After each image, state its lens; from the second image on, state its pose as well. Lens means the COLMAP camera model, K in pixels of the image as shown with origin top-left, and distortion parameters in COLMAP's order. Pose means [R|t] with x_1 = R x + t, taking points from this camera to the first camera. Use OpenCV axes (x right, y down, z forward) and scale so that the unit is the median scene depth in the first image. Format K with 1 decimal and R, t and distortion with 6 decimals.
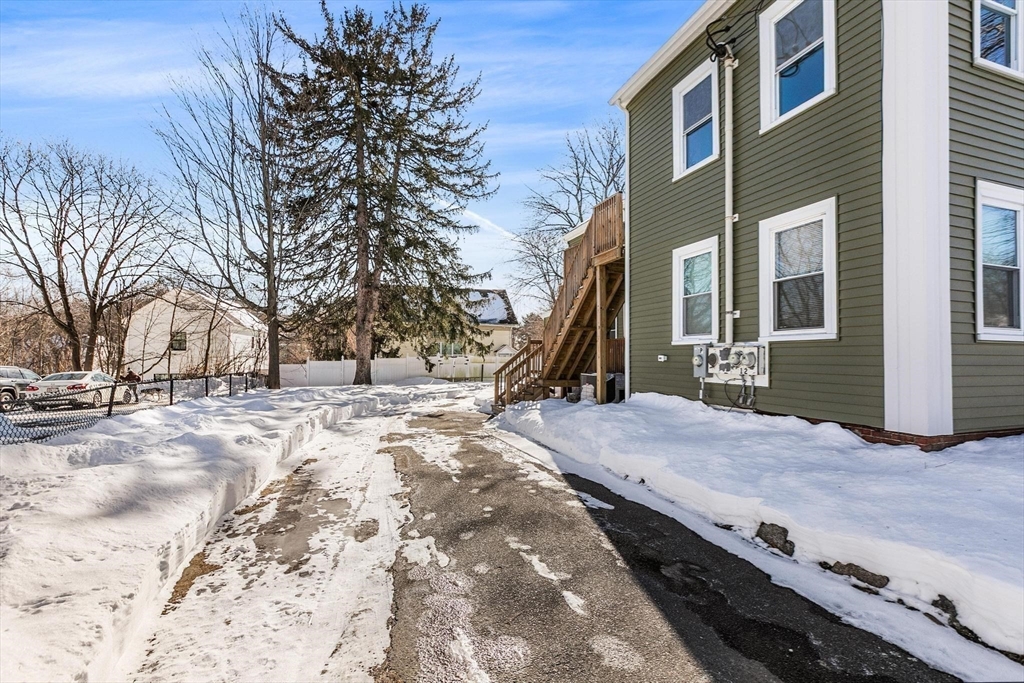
lens RADIAL K [[469.3, 0, 508.7], [0, 469.3, 361.6], [0, 0, 1]] dist [0.000958, 0.000738]
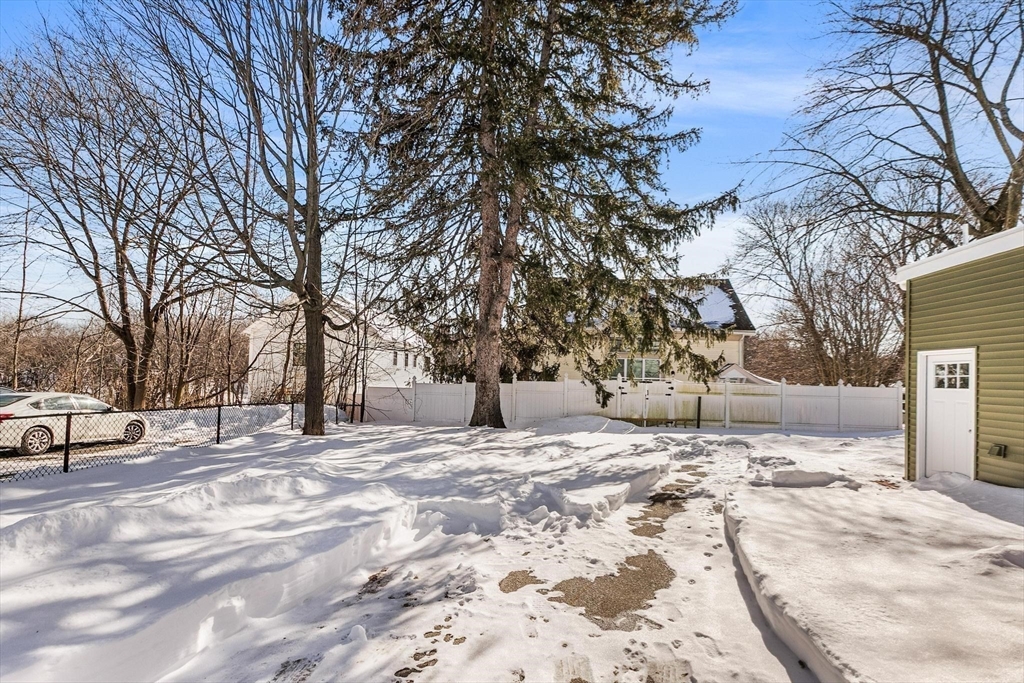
lens RADIAL K [[471.0, 0, 529.0], [0, 471.0, 372.5], [0, 0, 1]] dist [0.002093, 0.000720]
pose [[0.937611, 0.014735, -0.347375, -0.056461], [-0.023825, 0.999476, -0.021910, -0.005561], [0.346870, 0.028819, 0.937470, 0.450345]]
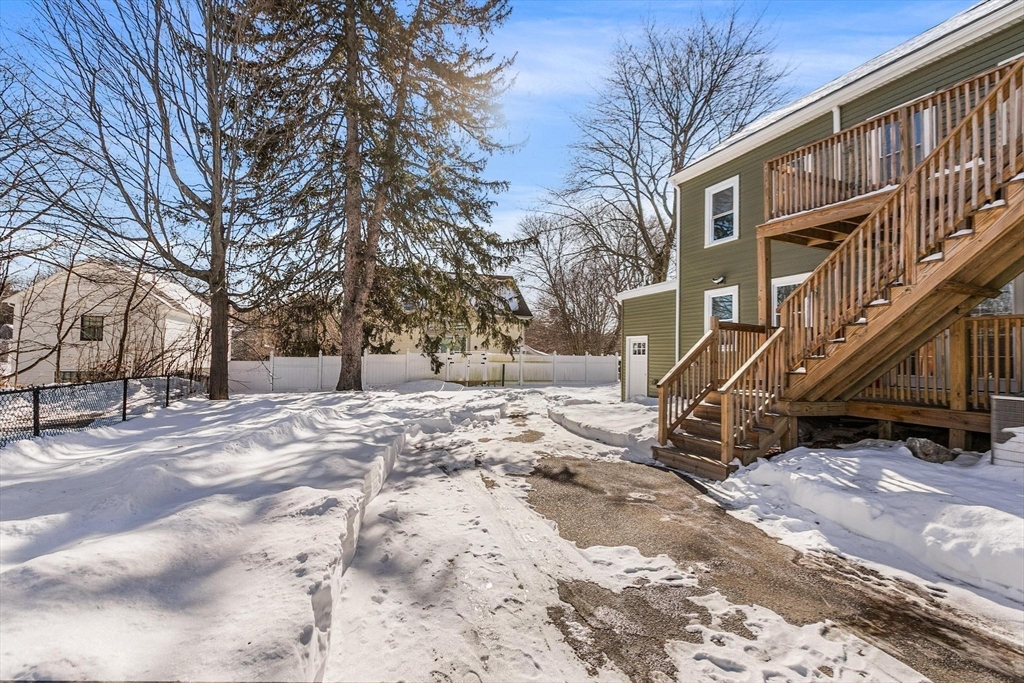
lens RADIAL K [[456.2, 0, 509.6], [0, 456.2, 352.7], [0, 0, 1]] dist [-0.000281, -0.000354]
pose [[0.996242, 0.012635, 0.085692, -0.121402], [-0.011248, 0.999798, -0.016642, -0.000030], [-0.085885, 0.015616, 0.996183, 0.266000]]
